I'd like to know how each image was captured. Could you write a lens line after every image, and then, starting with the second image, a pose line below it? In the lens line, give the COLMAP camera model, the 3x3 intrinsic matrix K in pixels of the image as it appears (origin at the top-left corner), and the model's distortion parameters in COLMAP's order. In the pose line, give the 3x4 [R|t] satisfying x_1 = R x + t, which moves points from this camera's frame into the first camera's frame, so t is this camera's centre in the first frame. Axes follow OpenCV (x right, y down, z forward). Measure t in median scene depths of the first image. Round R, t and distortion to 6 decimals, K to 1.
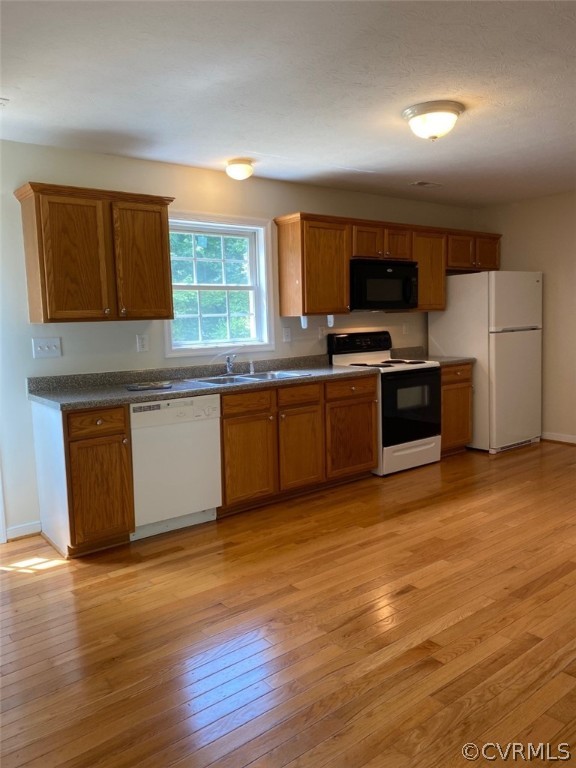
lens RADIAL K [[584.8, 0, 285.8], [0, 584.8, 383.3], [0, 0, 1]] dist [0.036322, -0.007219]
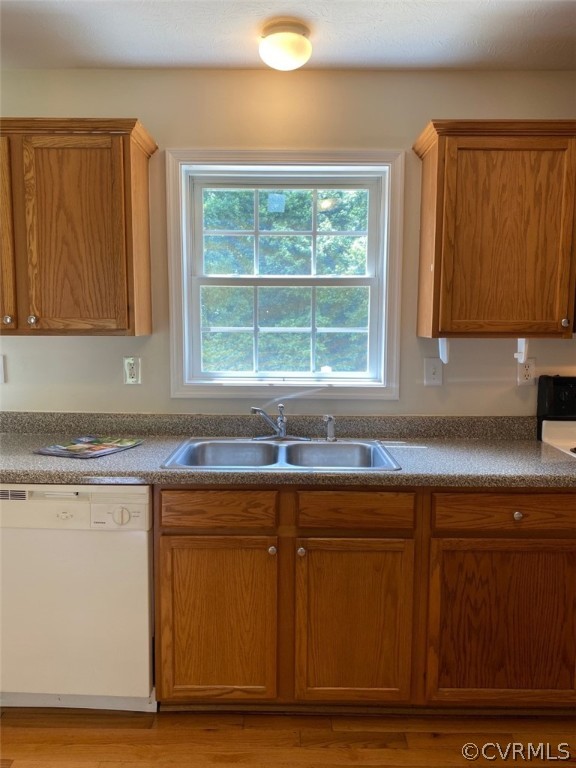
lens RADIAL K [[580.7, 0, 286.2], [0, 580.7, 379.8], [0, 0, 1]] dist [0.001372, -0.007358]
pose [[0.776975, 0.095583, -0.622233, 0.250571], [-0.100042, 0.994593, 0.027860, -0.088094], [0.621531, 0.040603, 0.782336, 0.590669]]
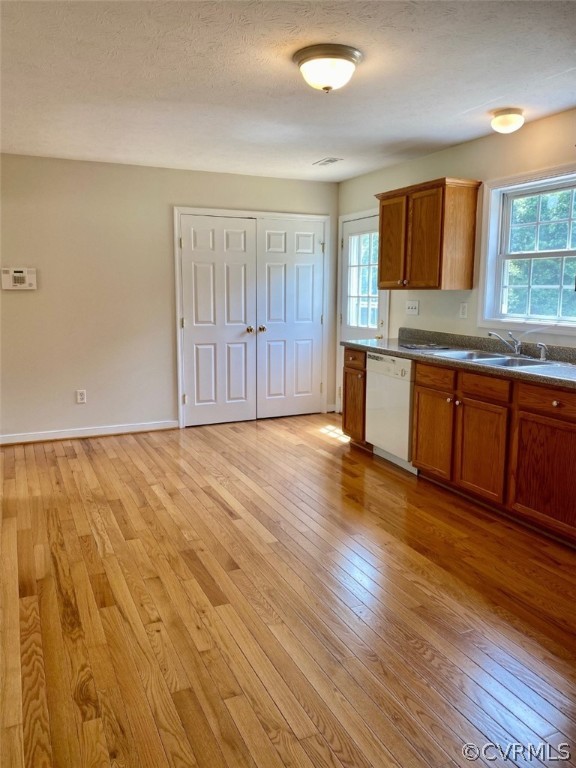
lens RADIAL K [[584.8, 0, 285.8], [0, 584.8, 383.3], [0, 0, 1]] dist [0.036322, -0.007219]
pose [[-0.234645, 0.187144, -0.953896, 0.867958], [-0.108369, 0.970140, 0.216988, -0.132909], [0.966022, 0.154288, -0.207358, 0.880267]]
